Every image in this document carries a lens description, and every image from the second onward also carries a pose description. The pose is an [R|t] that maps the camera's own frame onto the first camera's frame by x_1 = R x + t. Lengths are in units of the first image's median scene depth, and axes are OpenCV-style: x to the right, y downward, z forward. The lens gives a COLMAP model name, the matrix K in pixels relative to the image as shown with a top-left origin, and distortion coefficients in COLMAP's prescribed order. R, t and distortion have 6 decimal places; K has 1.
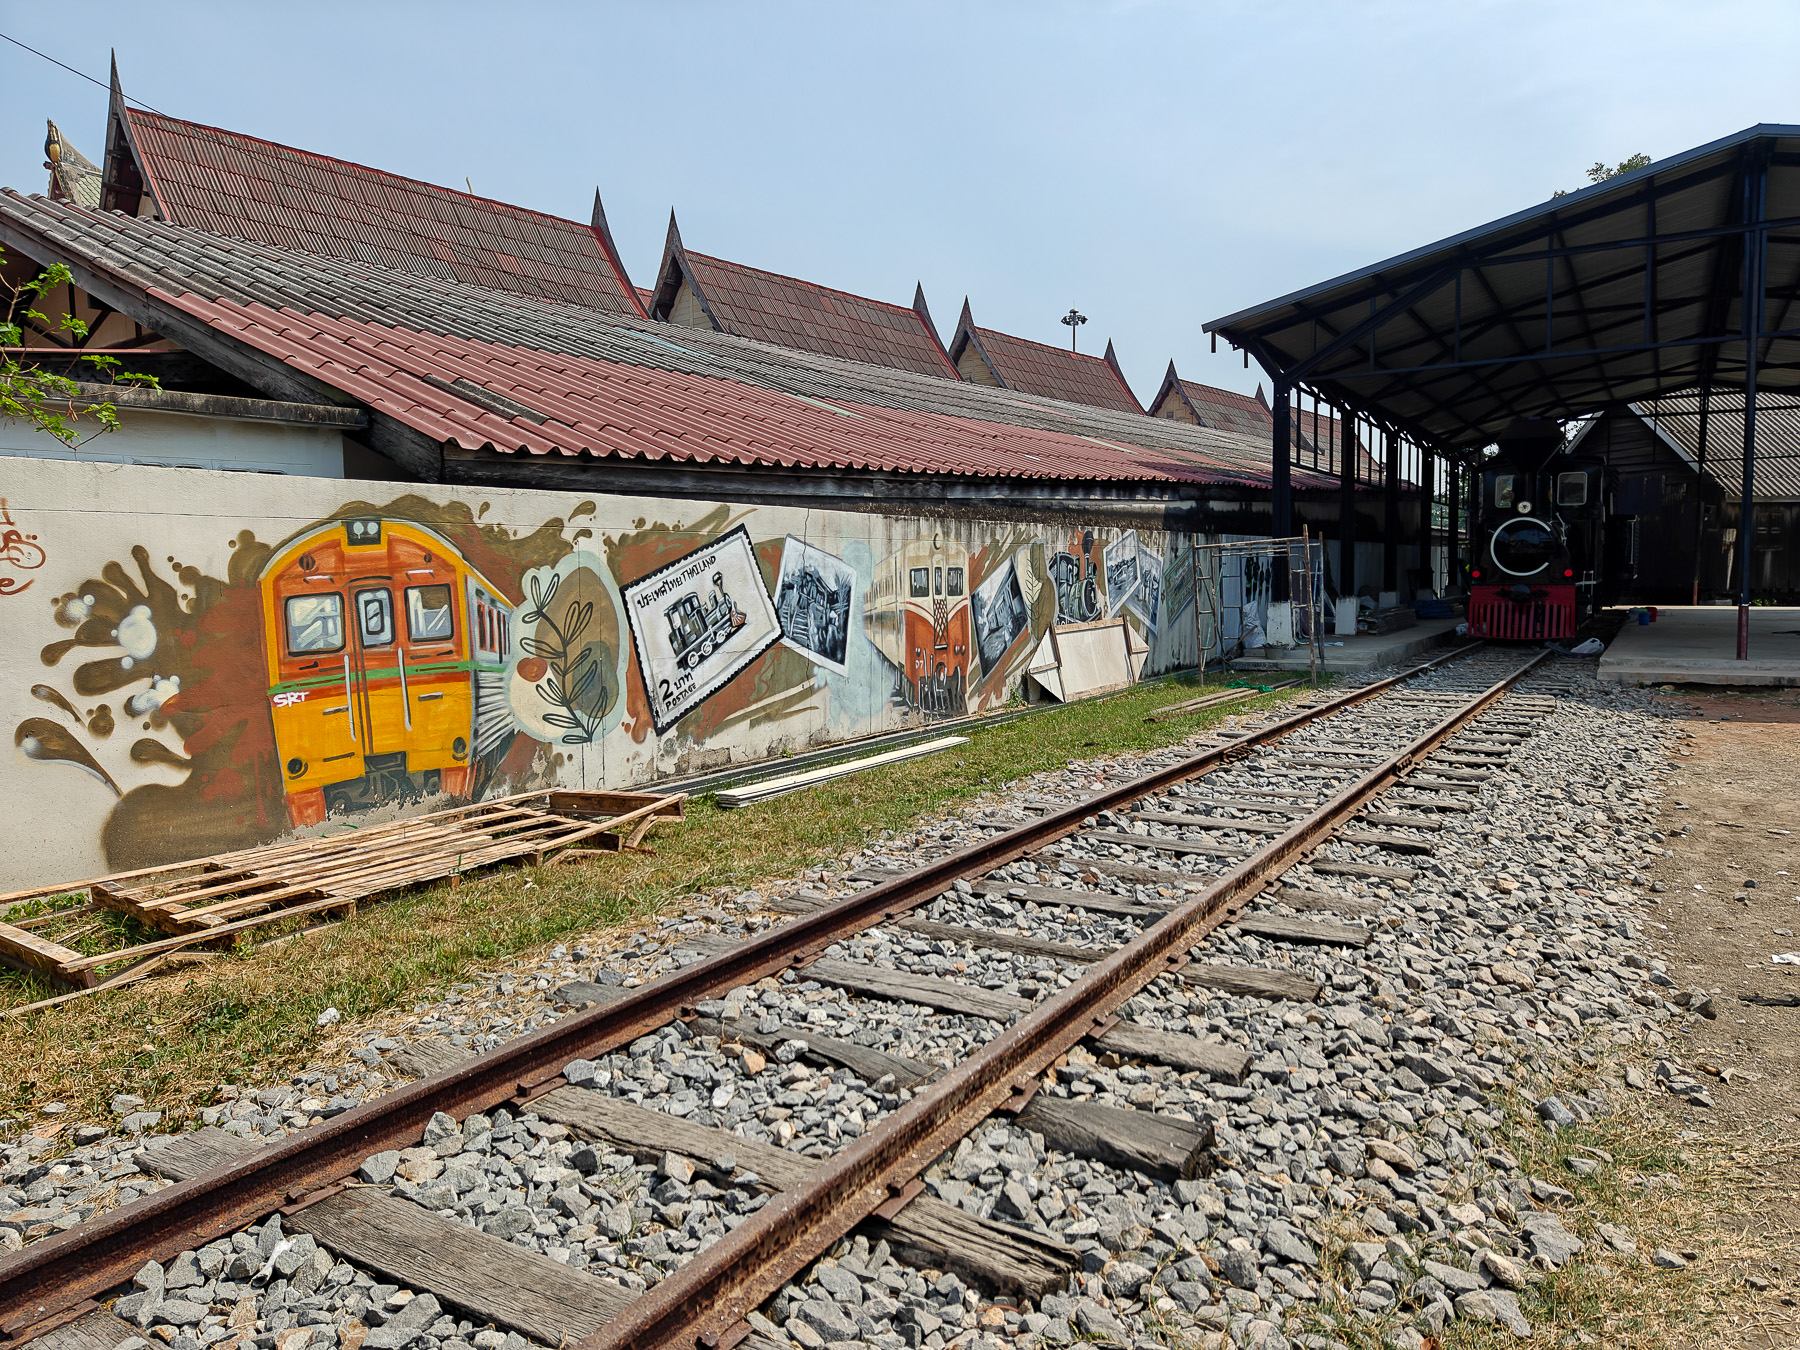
lens RADIAL K [[1233.8, 0, 900.0], [0, 1233.8, 675.0], [0, 0, 1]] dist [0.028494, 0.001624]
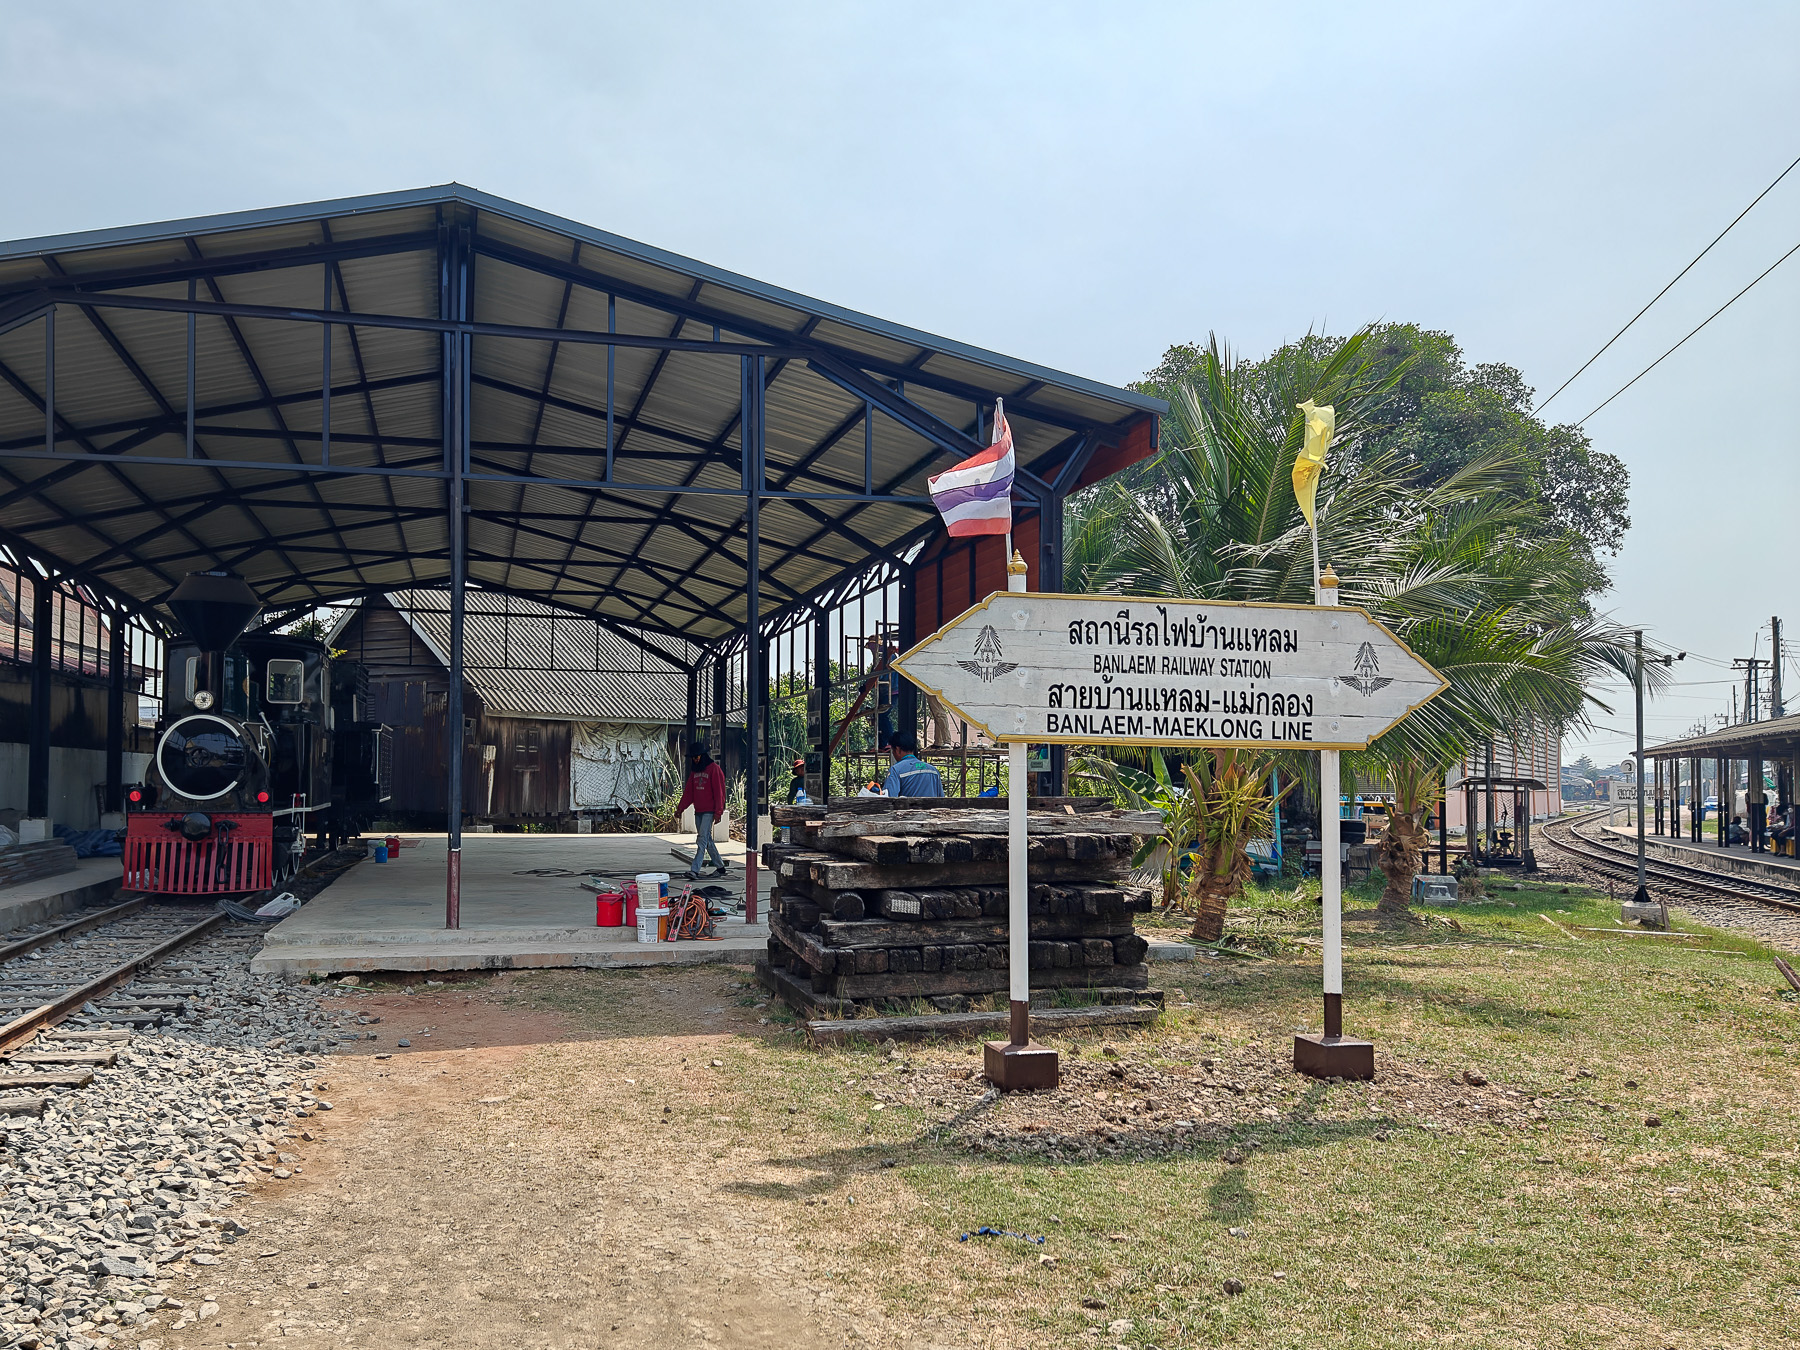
lens RADIAL K [[1233.8, 0, 900.0], [0, 1233.8, 675.0], [0, 0, 1]] dist [0.028494, 0.001624]
pose [[0.645566, 0.086771, 0.758759, 0.229646], [0.039759, 0.988359, -0.146855, -0.032472], [-0.762669, 0.124972, 0.634601, 0.270307]]
